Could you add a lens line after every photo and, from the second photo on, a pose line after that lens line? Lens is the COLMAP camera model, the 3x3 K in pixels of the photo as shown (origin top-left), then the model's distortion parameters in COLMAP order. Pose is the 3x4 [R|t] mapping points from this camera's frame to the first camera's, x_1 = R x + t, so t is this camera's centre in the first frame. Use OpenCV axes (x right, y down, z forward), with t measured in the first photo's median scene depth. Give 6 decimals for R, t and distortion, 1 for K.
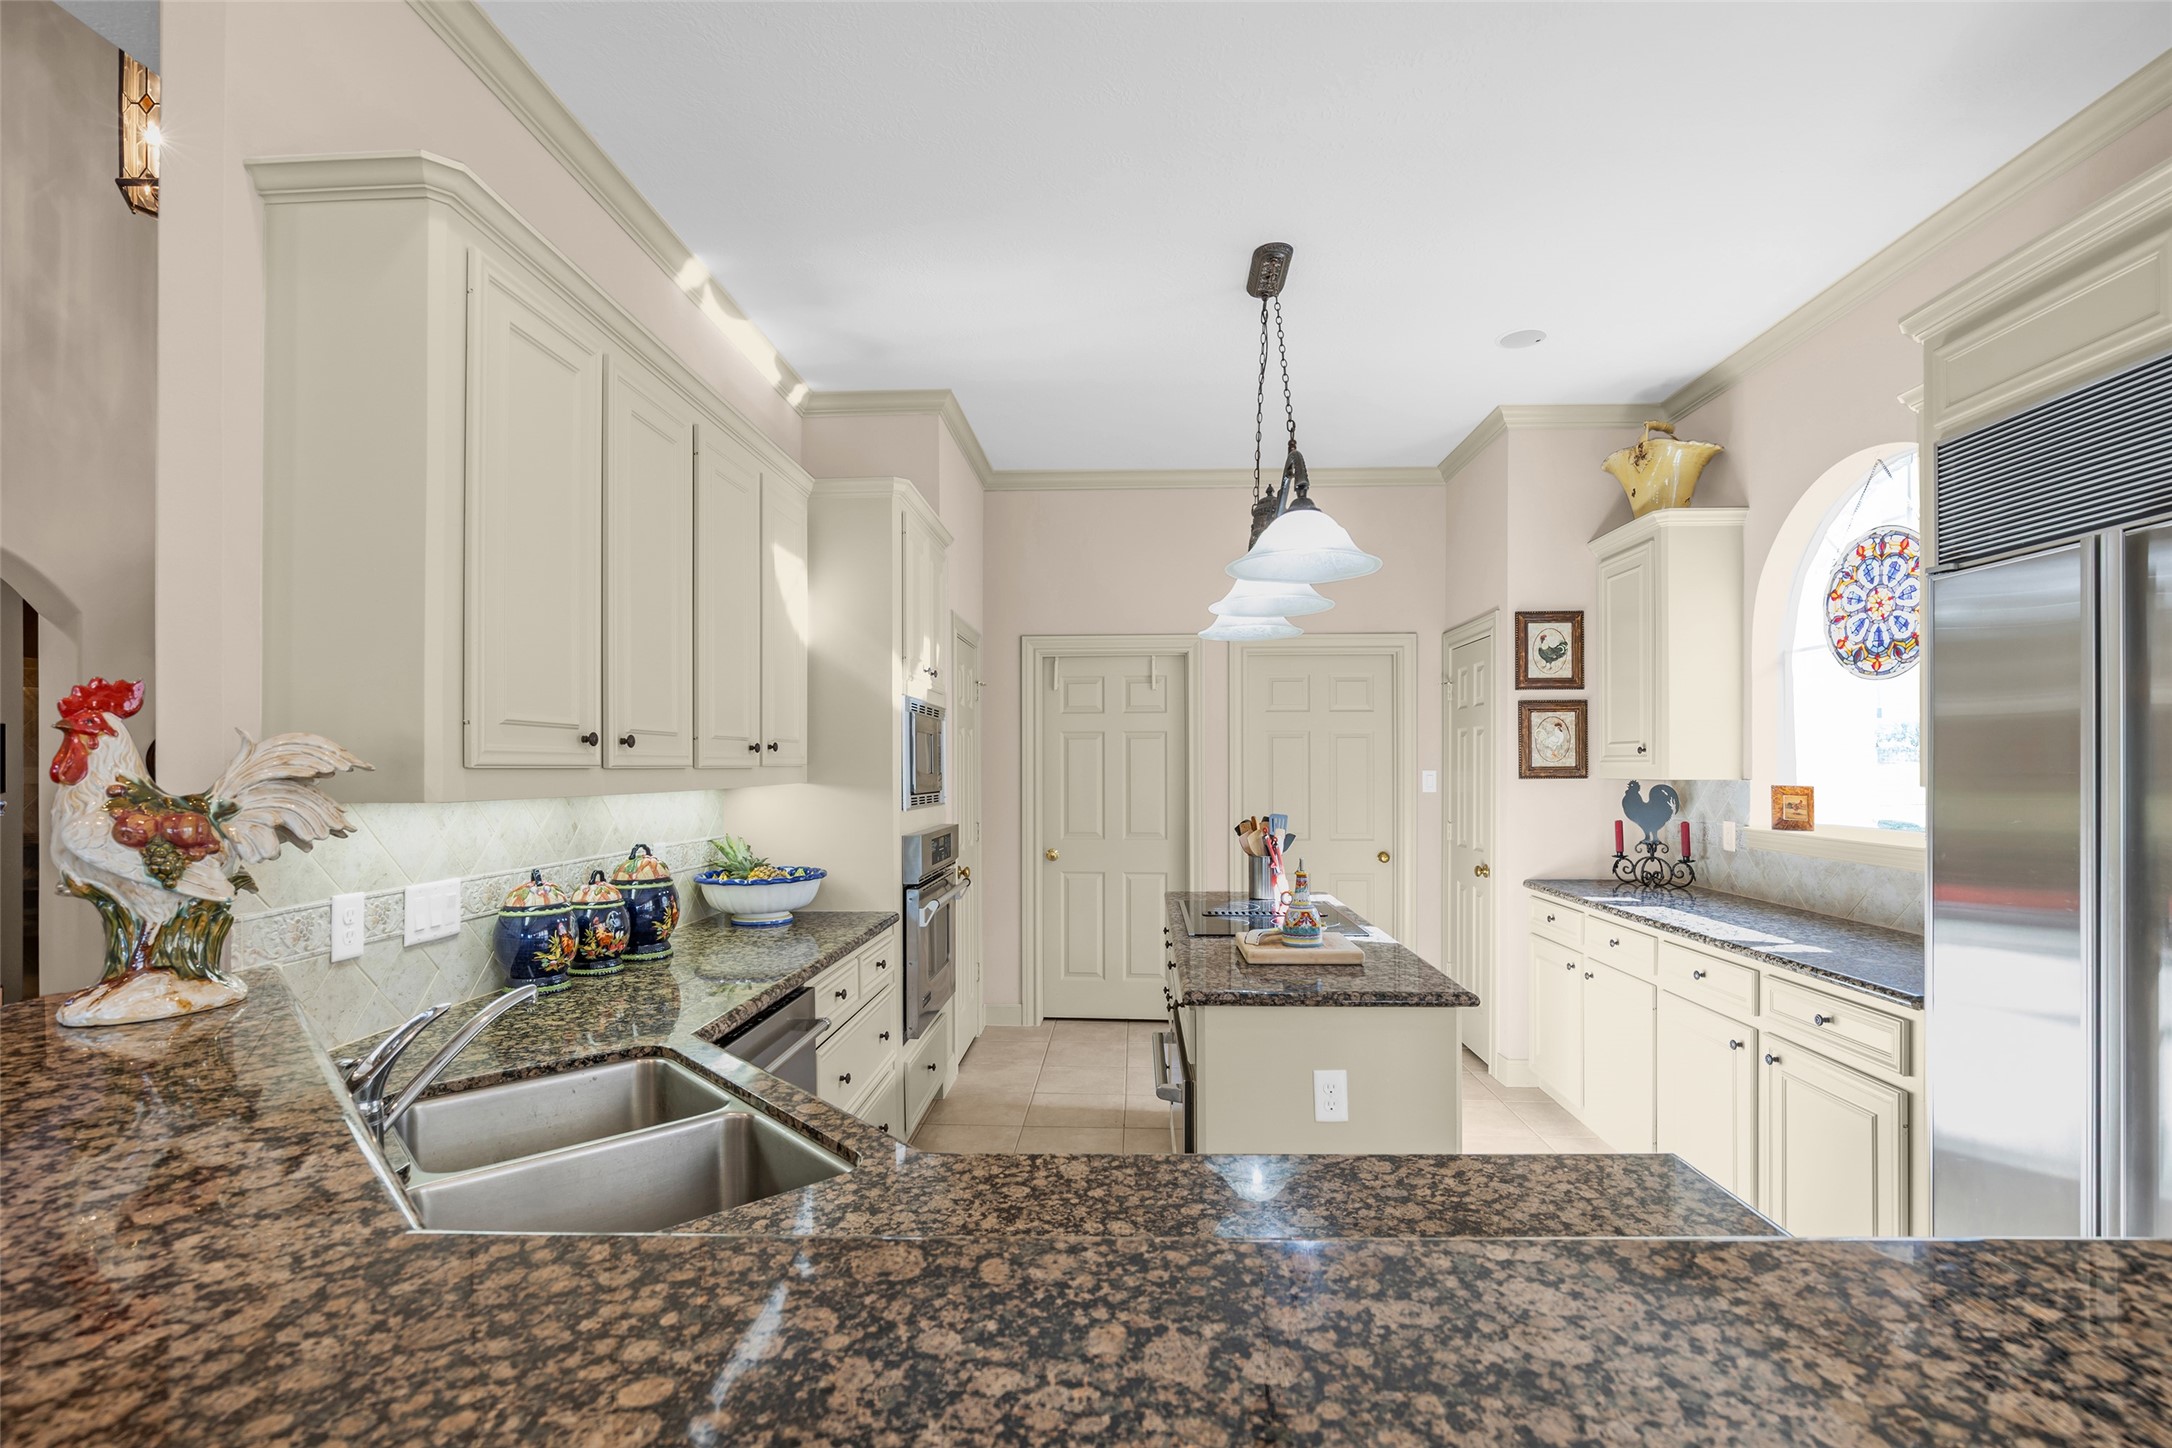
lens RADIAL K [[1006.5, 0, 1079.7], [0, 1006.5, 761.8], [0, 0, 1]] dist [-0.013195, 0.002457]
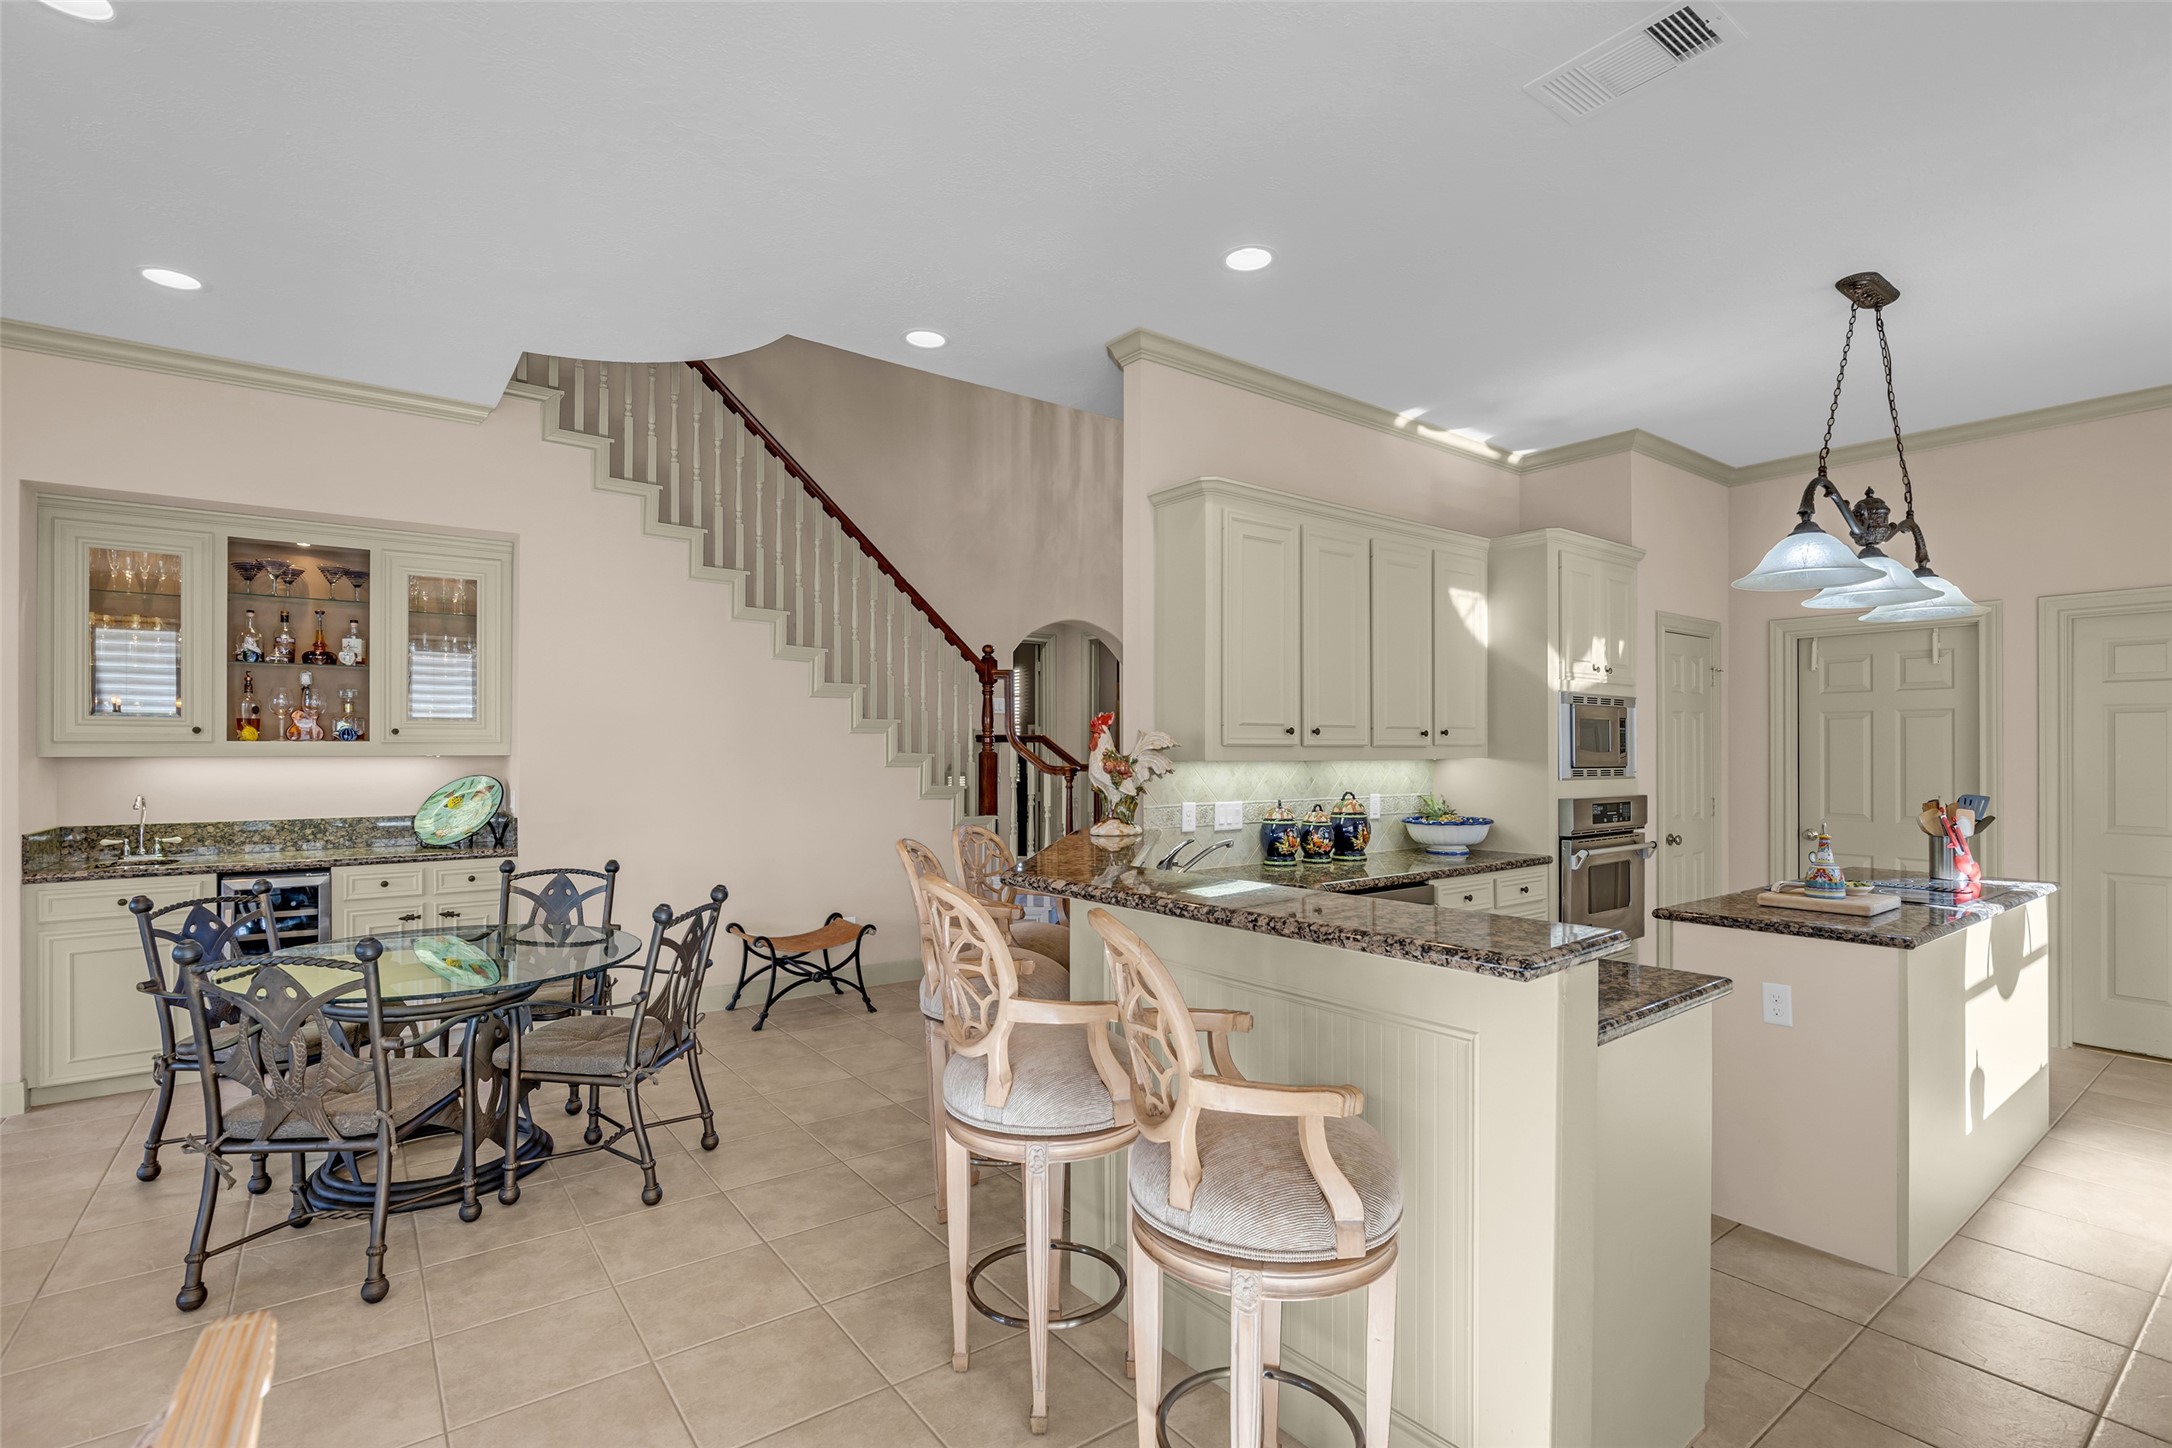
lens RADIAL K [[1000.9, 0, 1081.4], [0, 1000.9, 746.3], [0, 0, 1]] dist [-0.018449, 0.005764]
pose [[0.642244, 0.000385, -0.766500, 0.448368], [0.002442, 0.999994, 0.002548, 0.000627], [0.766496, -0.003508, 0.642239, -0.334110]]
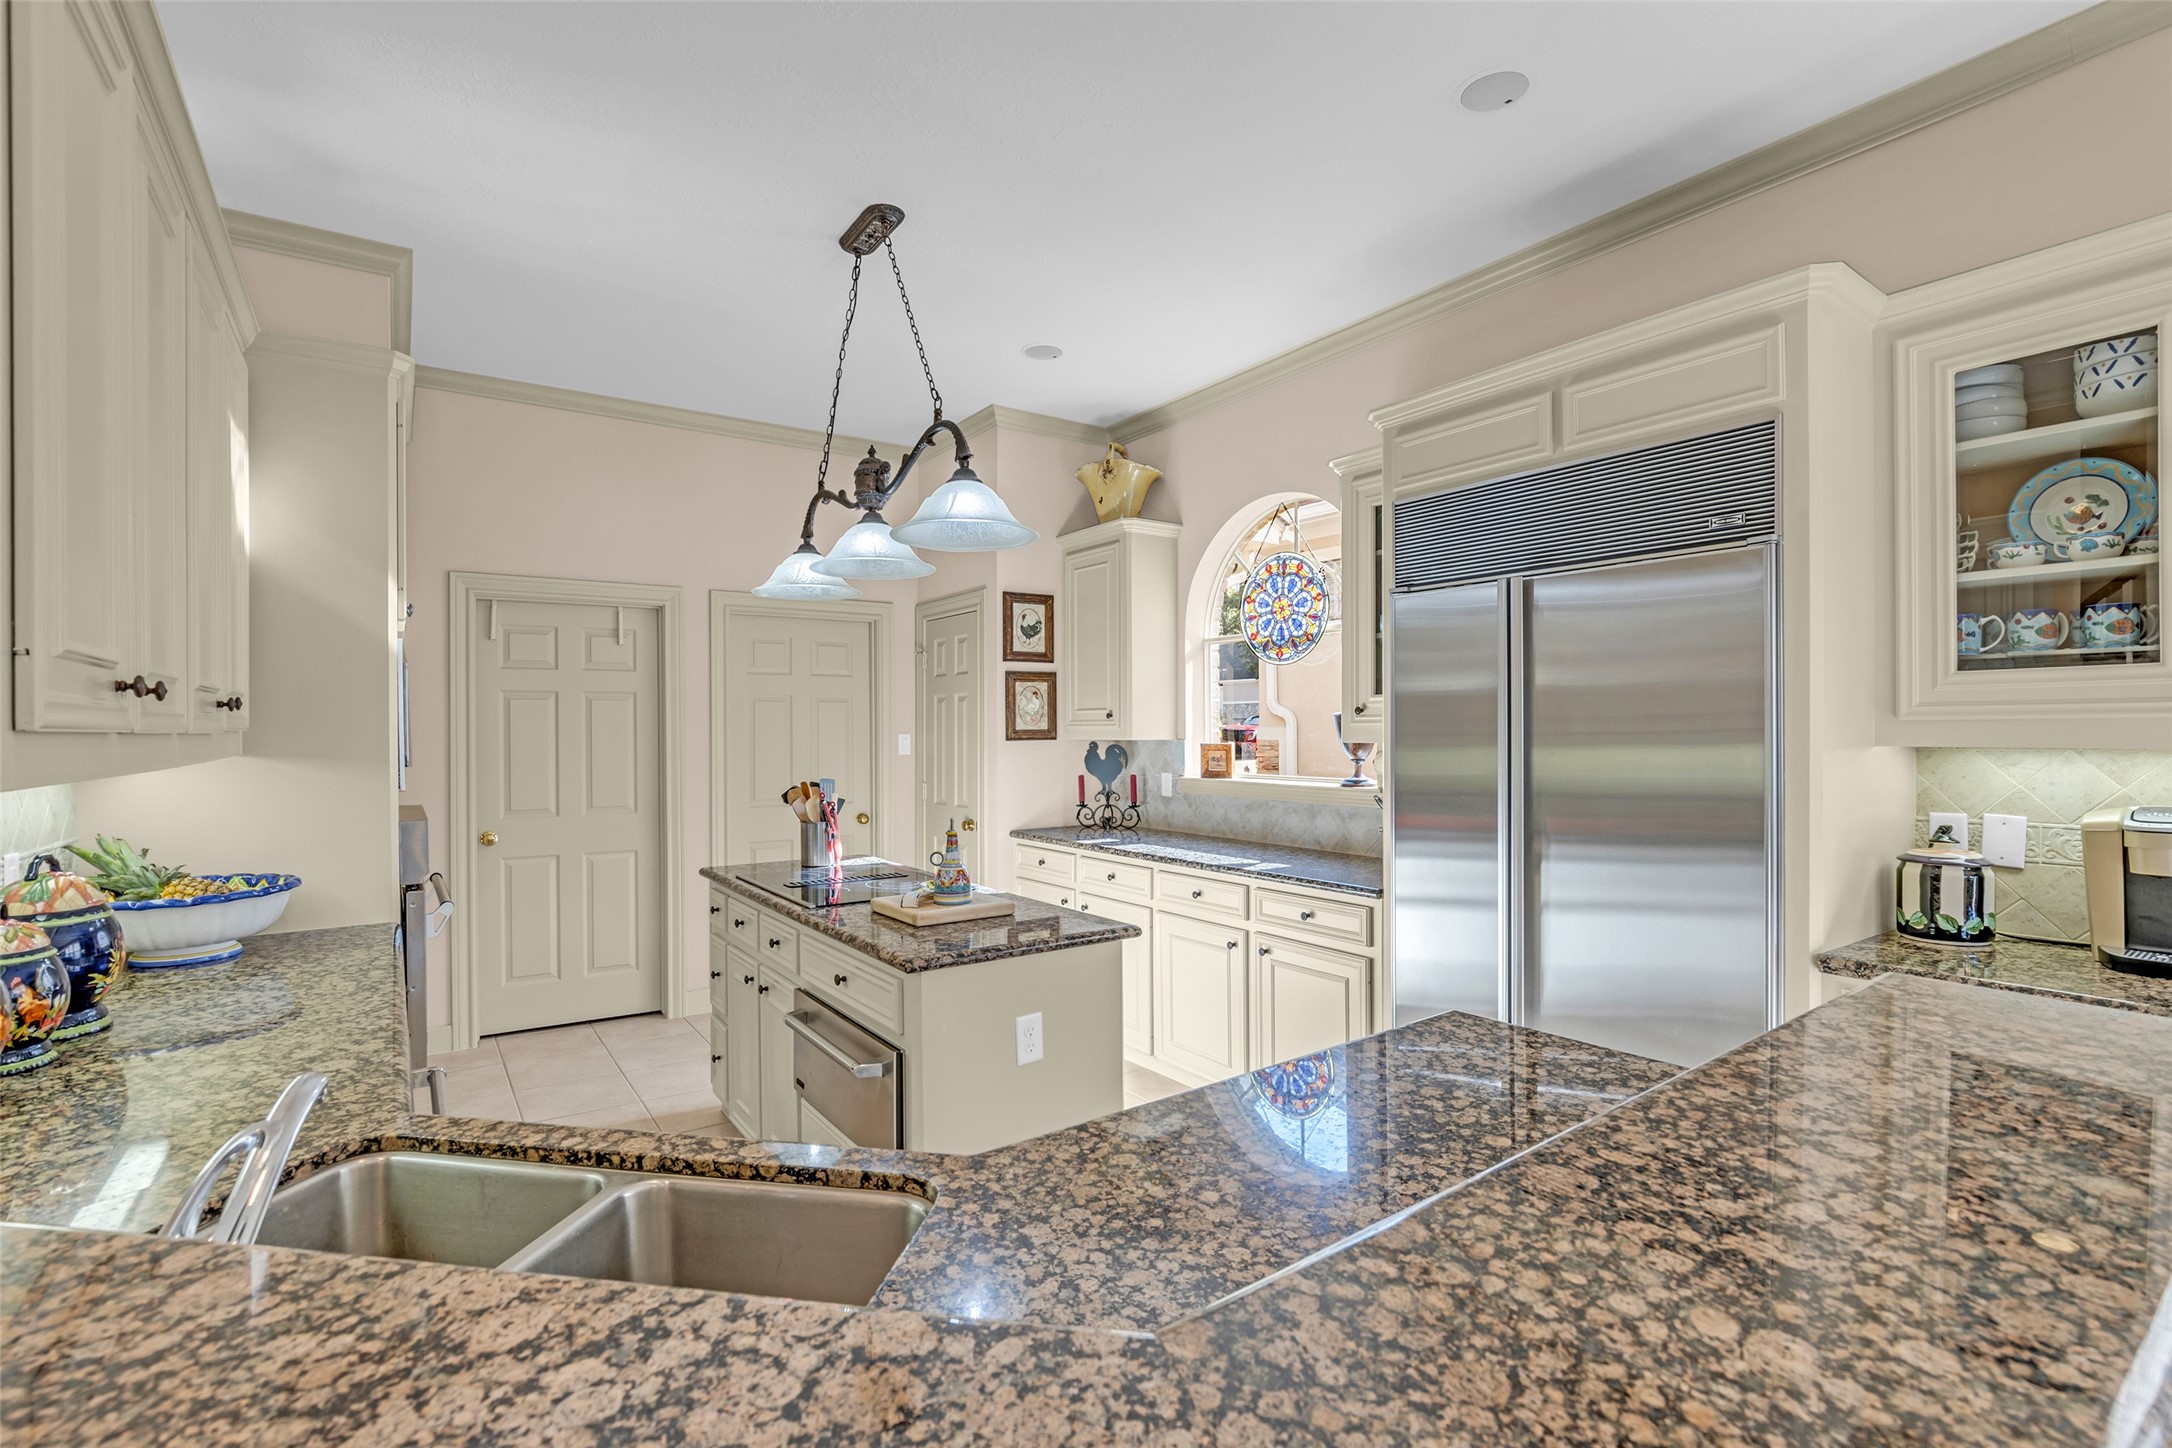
lens RADIAL K [[1000.9, 0, 1078.9], [0, 1000.9, 729.6], [0, 0, 1]] dist [-0.018449, 0.005764]
pose [[0.789147, -0.002851, 0.614198, -0.246871], [0.001705, 0.999996, 0.002452, 0.002427], [-0.614202, -0.000888, 0.789148, 0.093591]]
